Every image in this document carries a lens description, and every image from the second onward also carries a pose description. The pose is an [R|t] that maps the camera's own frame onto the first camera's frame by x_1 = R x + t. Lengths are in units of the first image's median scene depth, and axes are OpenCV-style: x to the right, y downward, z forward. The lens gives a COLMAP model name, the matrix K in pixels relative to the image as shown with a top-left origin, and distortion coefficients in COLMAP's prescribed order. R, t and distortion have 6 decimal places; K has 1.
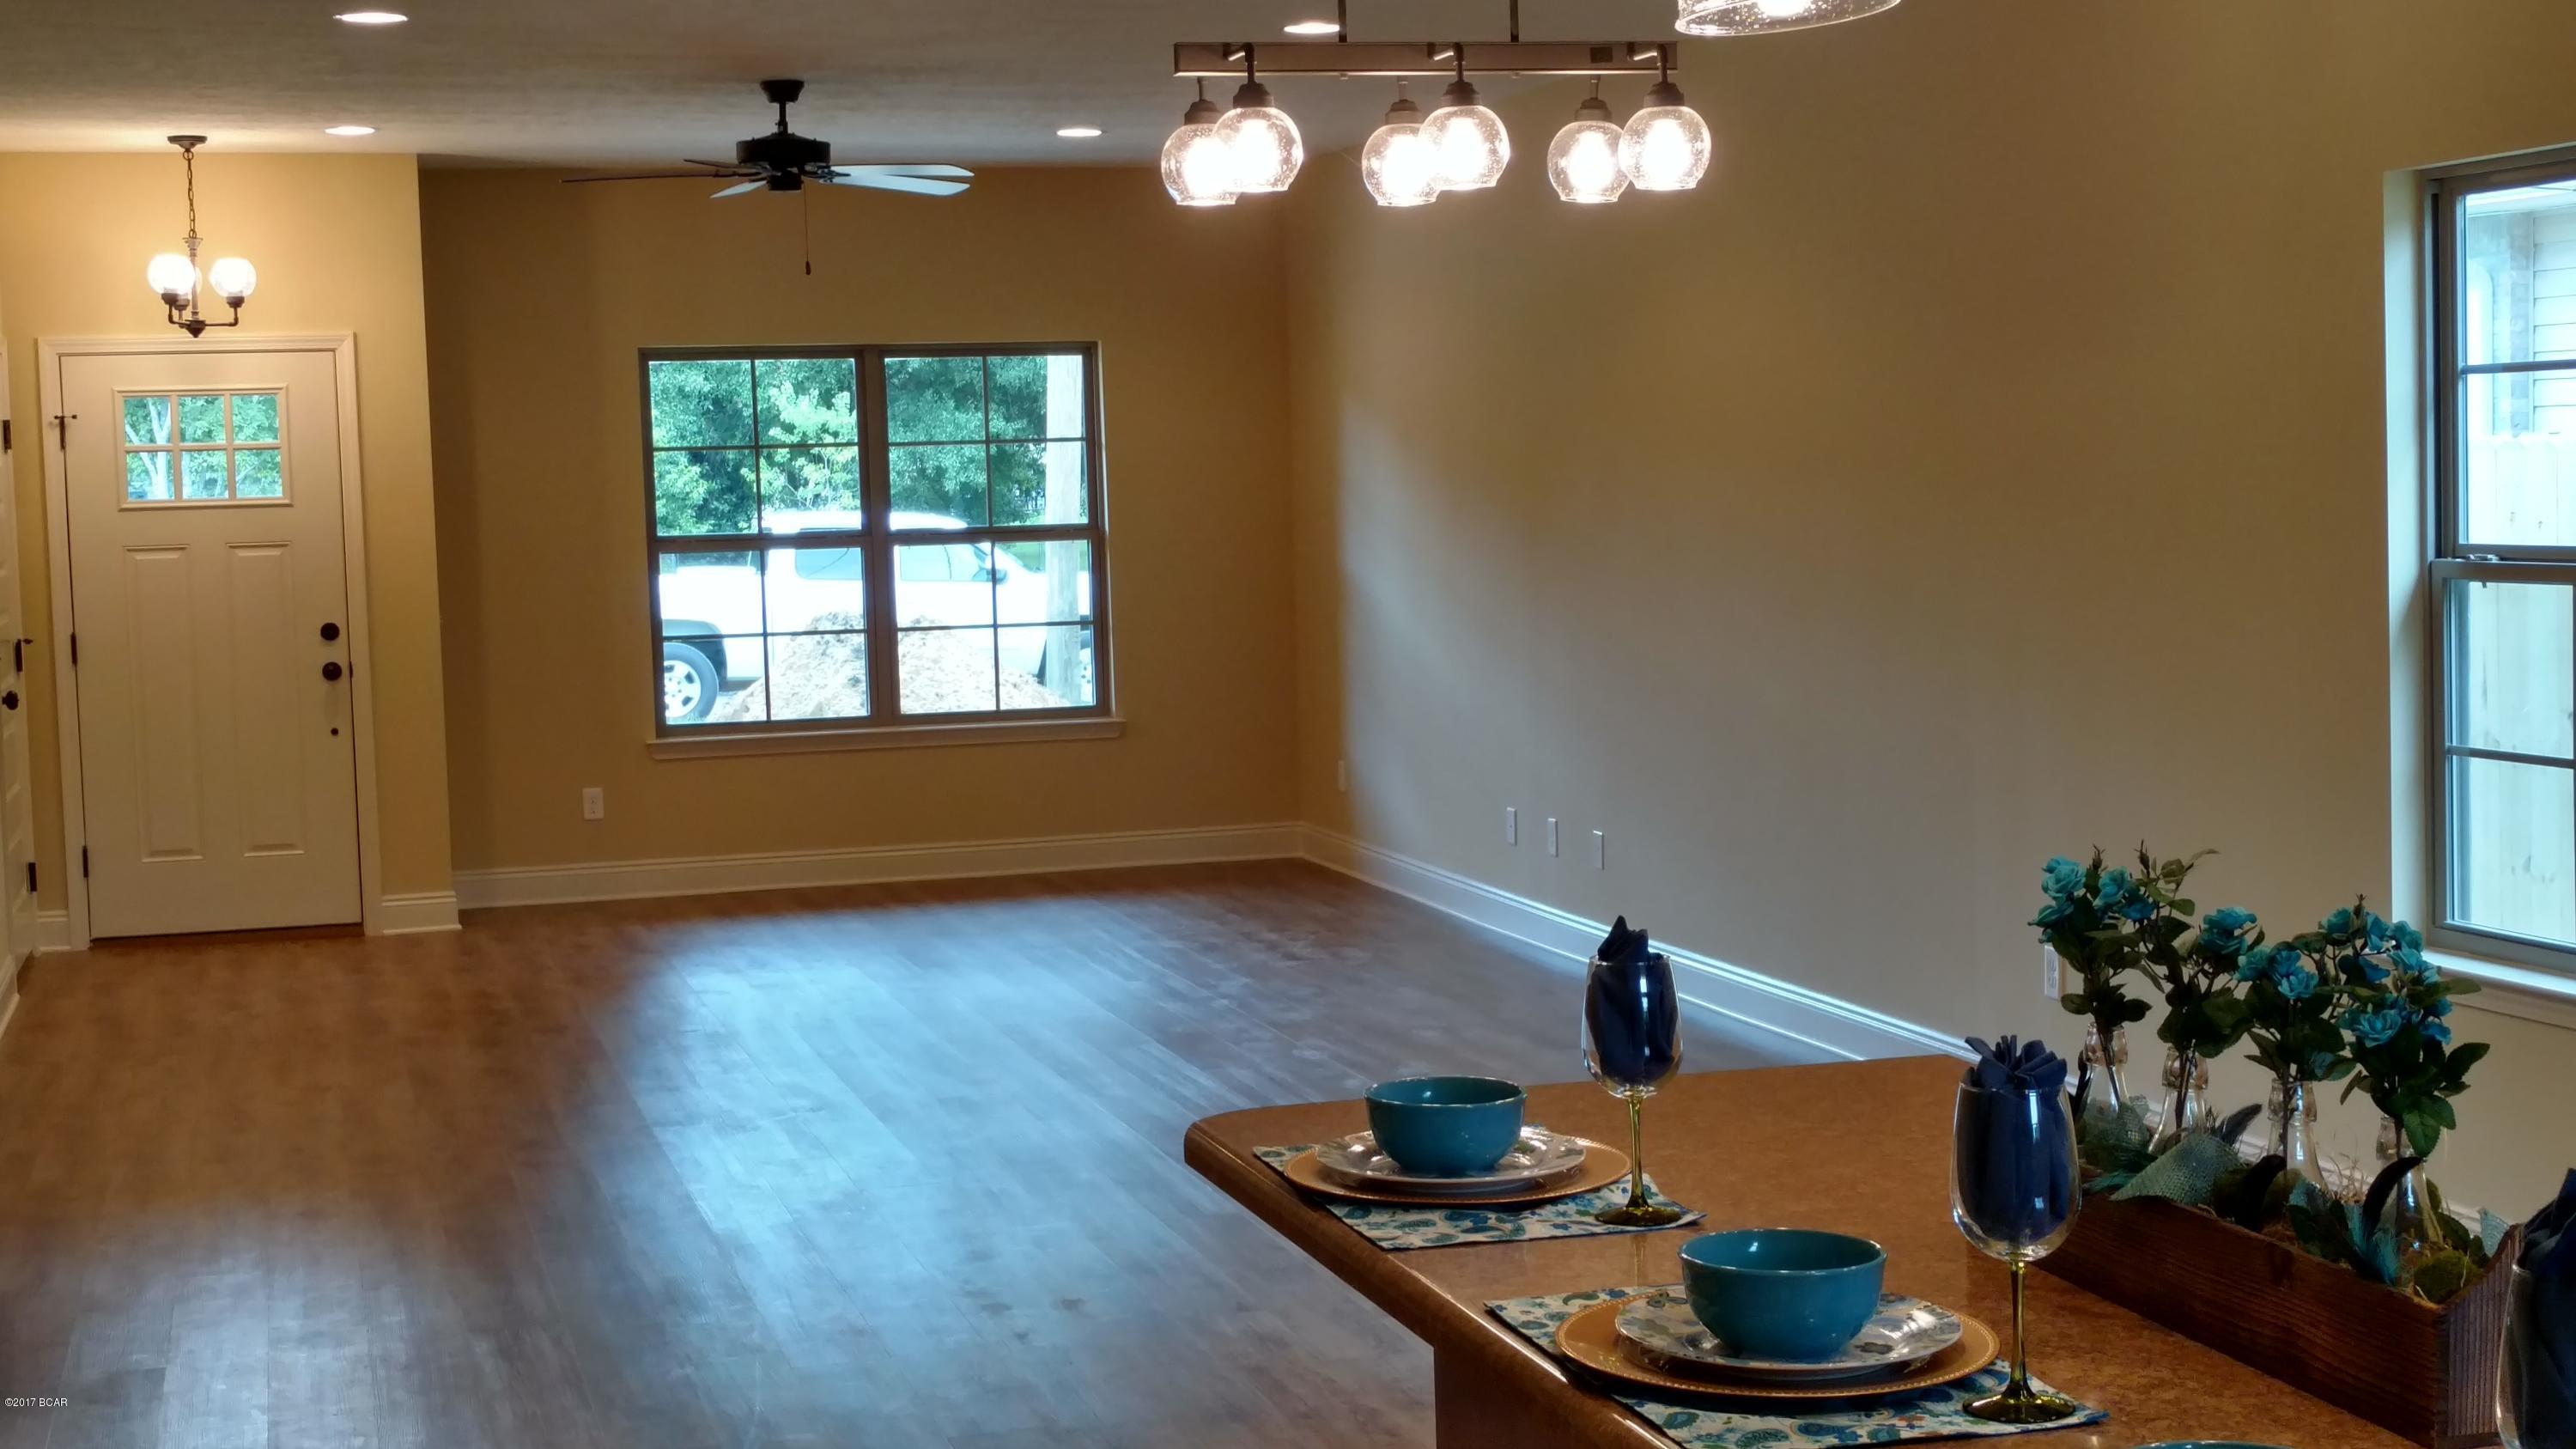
lens RADIAL K [[3528.3, 0, 1288.0], [0, 3528.3, 724.5], [0, 0, 1]] dist [0.203837, -1.002088]
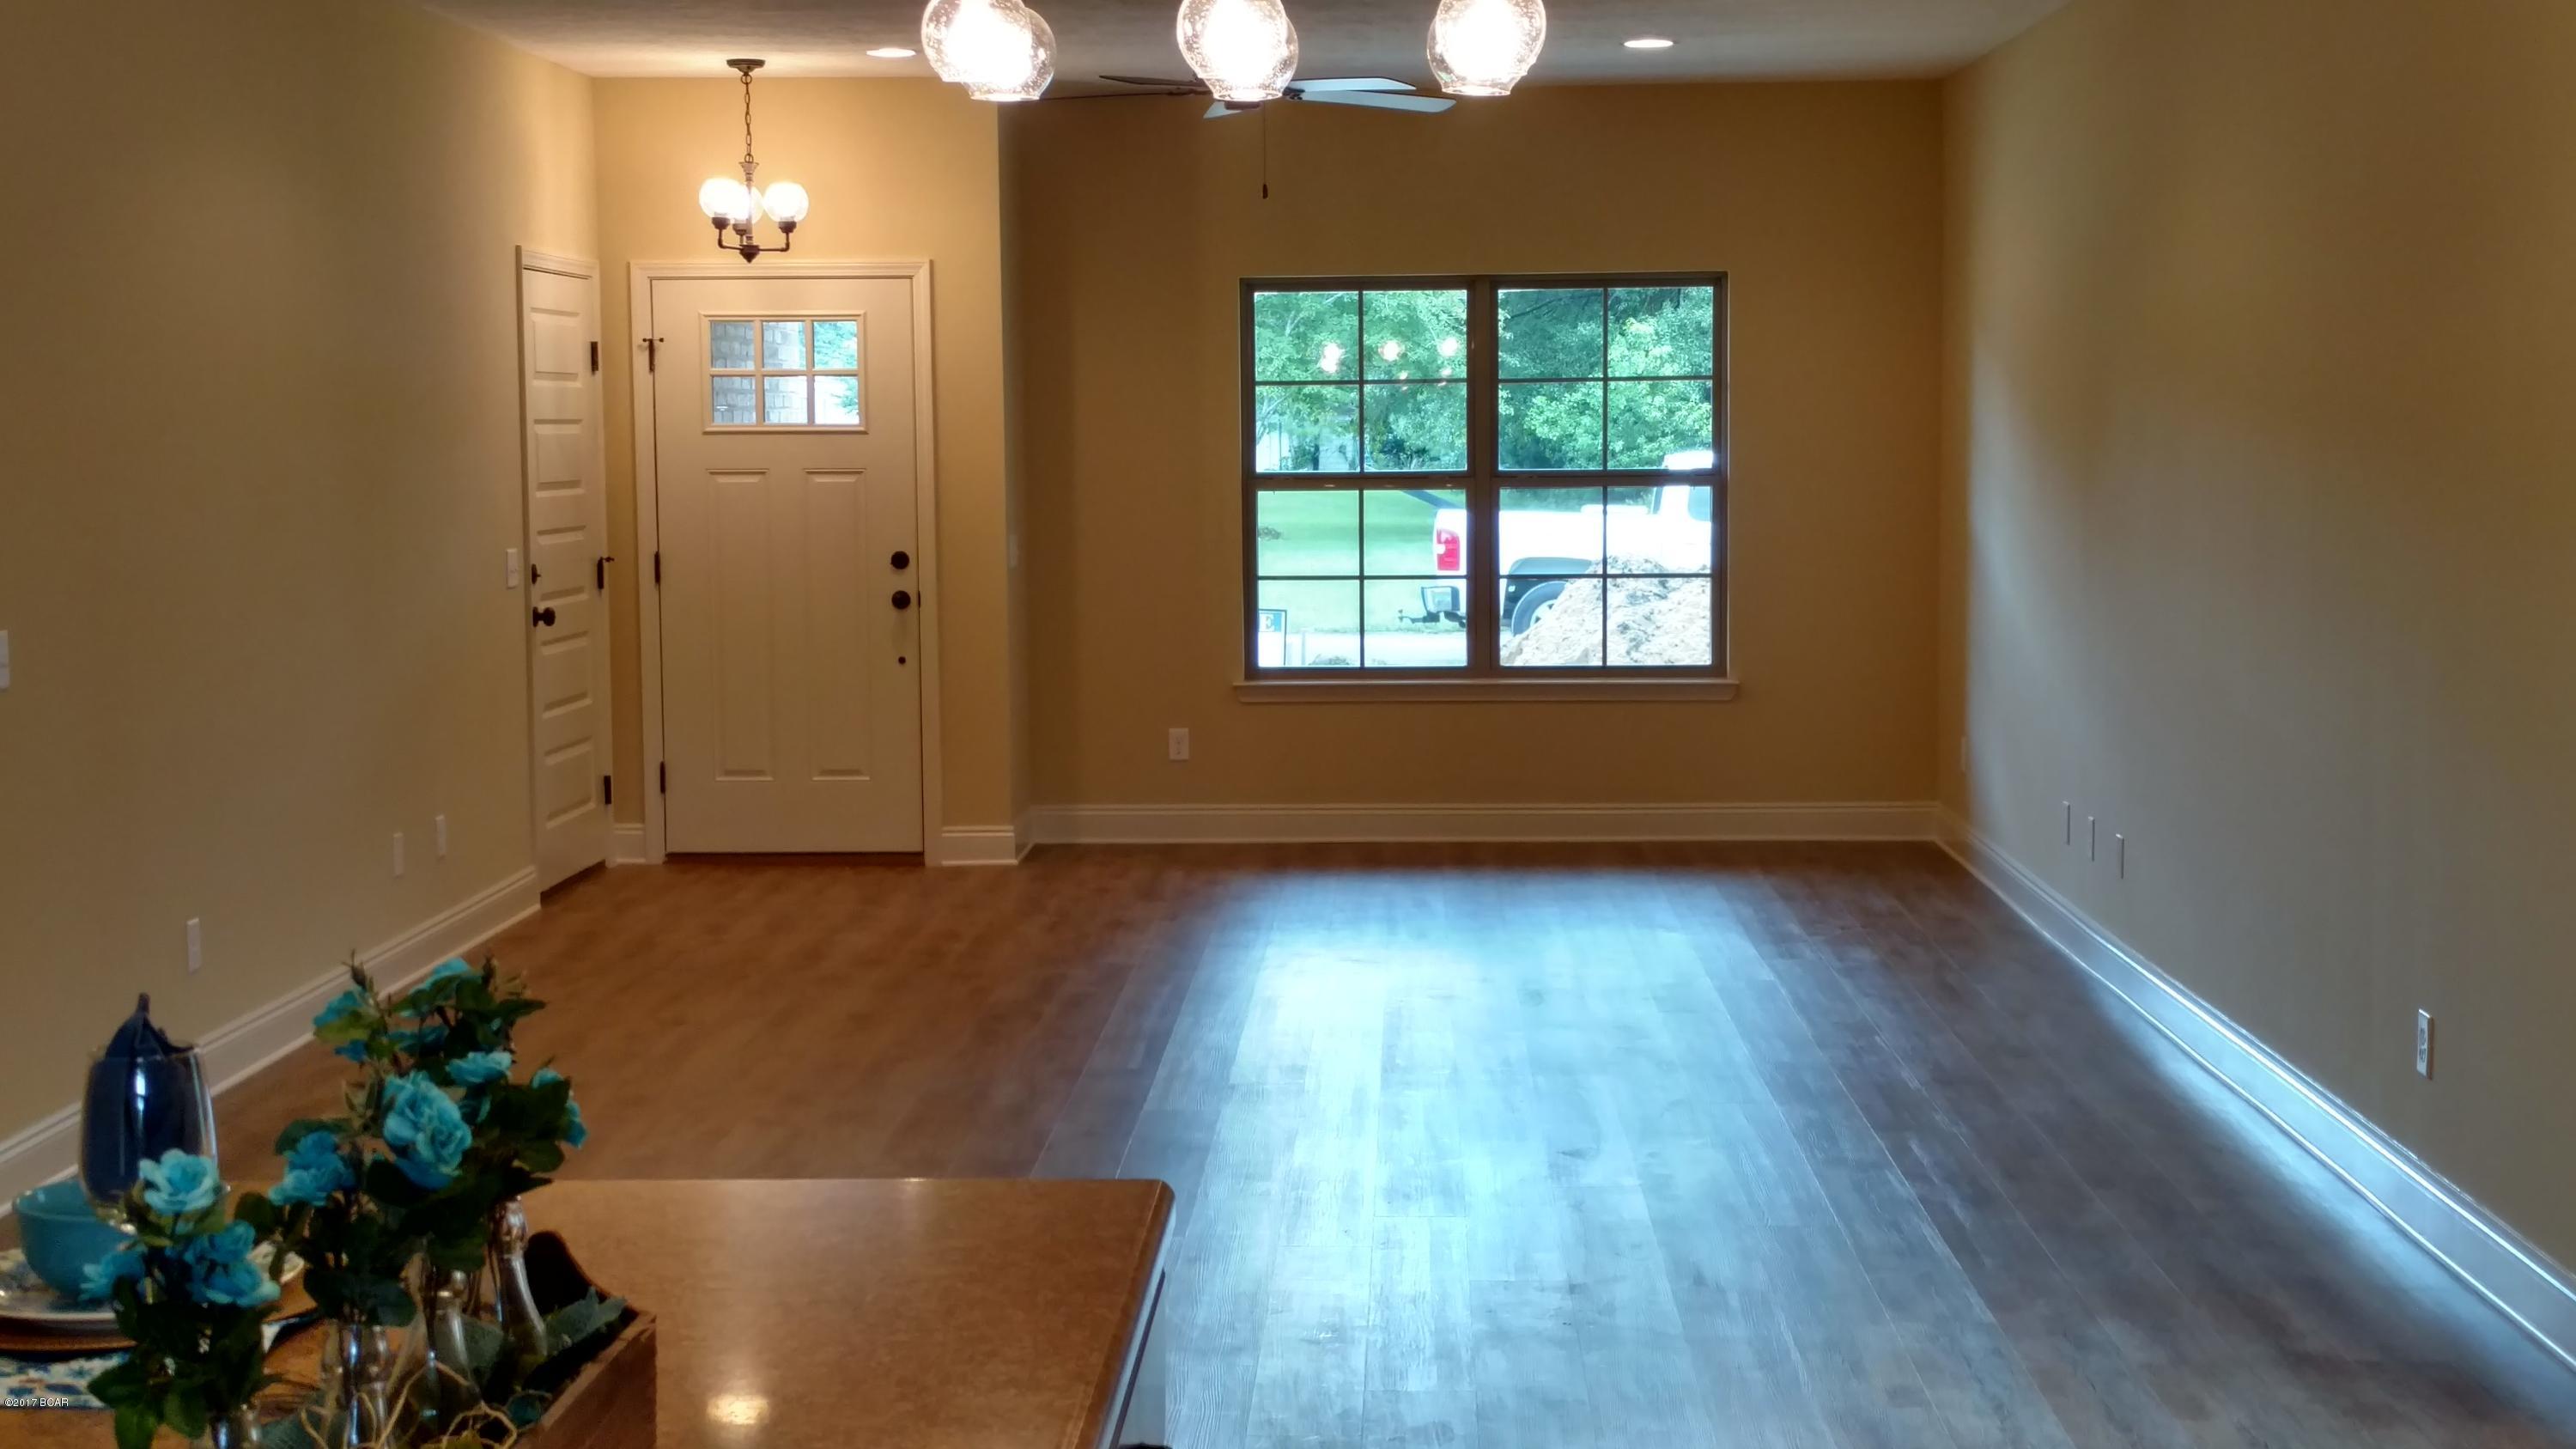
lens RADIAL K [[3528.3, 0, 1288.0], [0, 3528.3, 724.5], [0, 0, 1]] dist [0.203837, -1.002088]
pose [[0.947861, 0.047289, -0.315156, 0.149326], [-0.041785, 0.998833, 0.024203, -0.008550], [0.315933, -0.009772, 0.948731, 0.091355]]
